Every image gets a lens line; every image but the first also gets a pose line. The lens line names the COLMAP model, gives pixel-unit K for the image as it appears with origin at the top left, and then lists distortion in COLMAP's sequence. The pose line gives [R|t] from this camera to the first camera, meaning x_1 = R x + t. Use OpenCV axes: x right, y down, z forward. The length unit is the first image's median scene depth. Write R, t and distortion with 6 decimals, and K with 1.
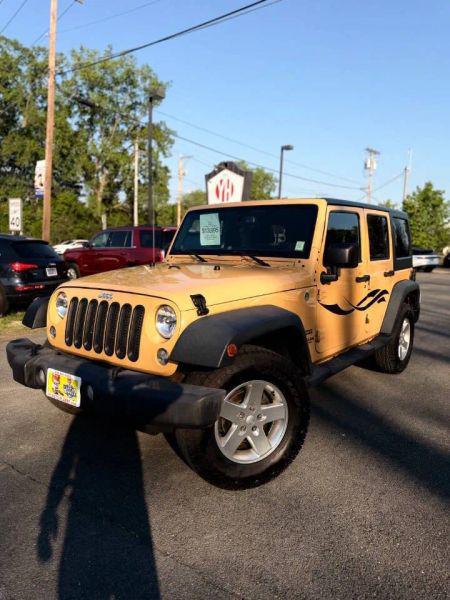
lens RADIAL K [[437.5, 0, 219.3], [0, 437.5, 297.2], [0, 0, 1]] dist [0.024608, -0.003593]
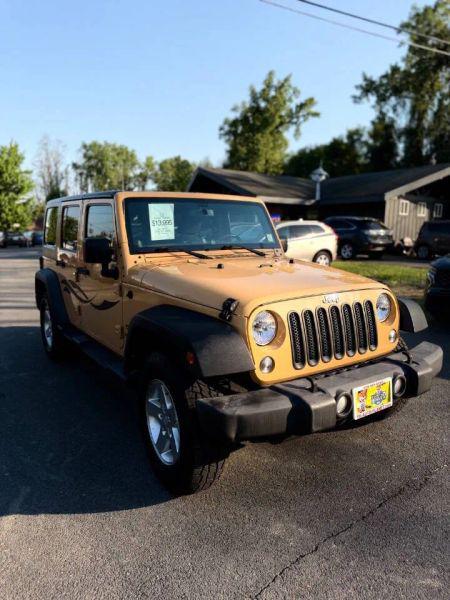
lens RADIAL K [[437.5, 0, 219.3], [0, 437.5, 297.2], [0, 0, 1]] dist [0.024608, -0.003593]
pose [[0.329712, -0.163228, 0.929864, -0.838623], [0.120724, 0.984144, 0.129950, -0.109686], [-0.936331, 0.069410, 0.344190, 0.622123]]
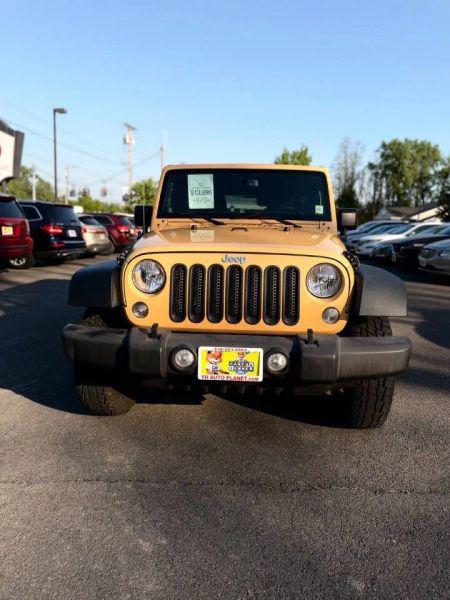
lens RADIAL K [[433.5, 0, 225.0], [0, 433.5, 300.0], [0, 0, 1]] dist [0.009786, -0.000938]
pose [[0.827838, -0.088923, 0.553875, -0.531034], [0.053848, 0.995393, 0.079324, 0.006493], [-0.558377, -0.035842, 0.828813, 0.193184]]
